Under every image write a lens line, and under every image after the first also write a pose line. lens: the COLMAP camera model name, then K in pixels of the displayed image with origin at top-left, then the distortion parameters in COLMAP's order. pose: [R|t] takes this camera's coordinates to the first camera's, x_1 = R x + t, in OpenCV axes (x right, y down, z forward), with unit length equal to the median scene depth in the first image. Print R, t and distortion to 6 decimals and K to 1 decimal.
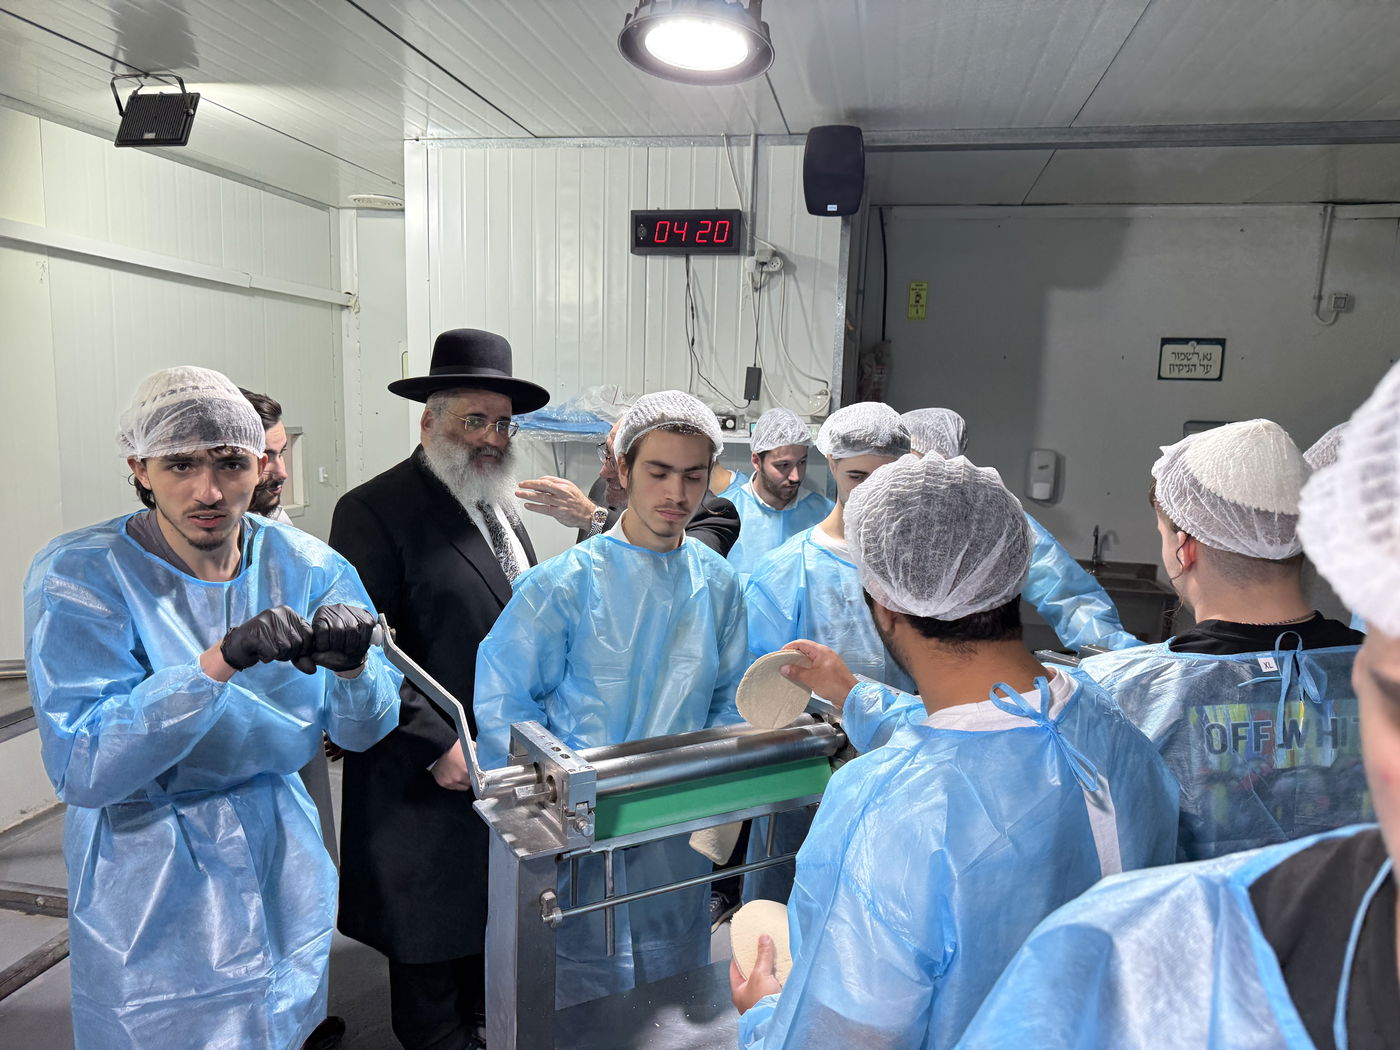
lens RADIAL K [[1004.7, 0, 695.4], [0, 1004.7, 536.2], [0, 0, 1]] dist [0.009764, -0.008399]
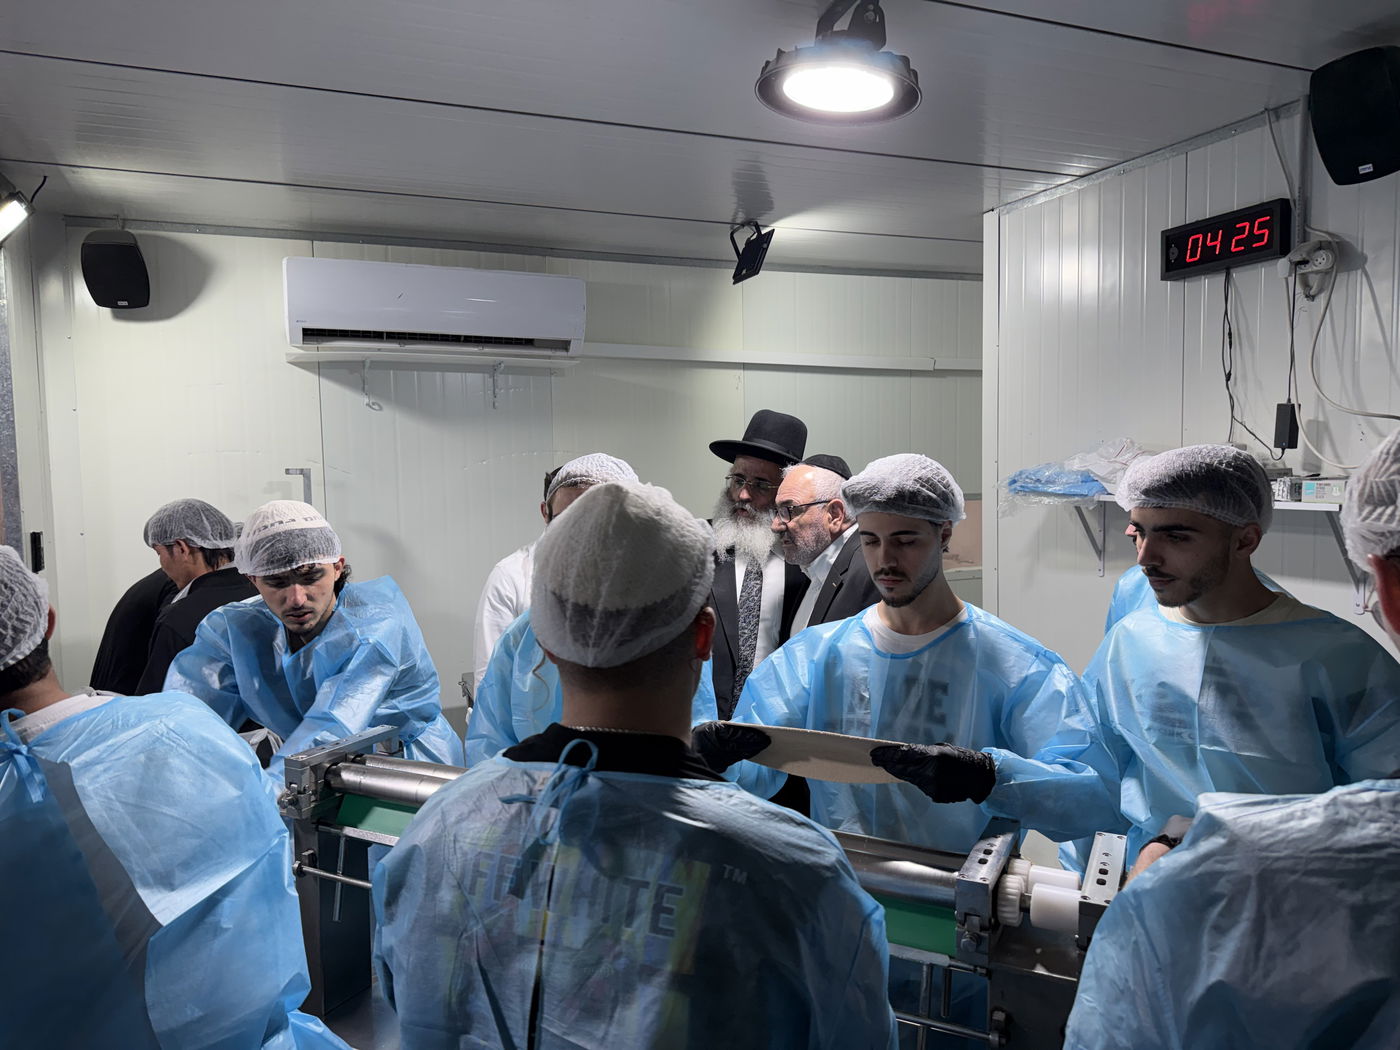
lens RADIAL K [[1004.7, 0, 695.4], [0, 1004.7, 536.2], [0, 0, 1]] dist [0.009764, -0.008399]
pose [[0.496320, 0.026997, -0.867720, 0.481496], [-0.090073, 0.995723, -0.020541, -0.017629], [0.863454, 0.088353, 0.496629, 0.267730]]
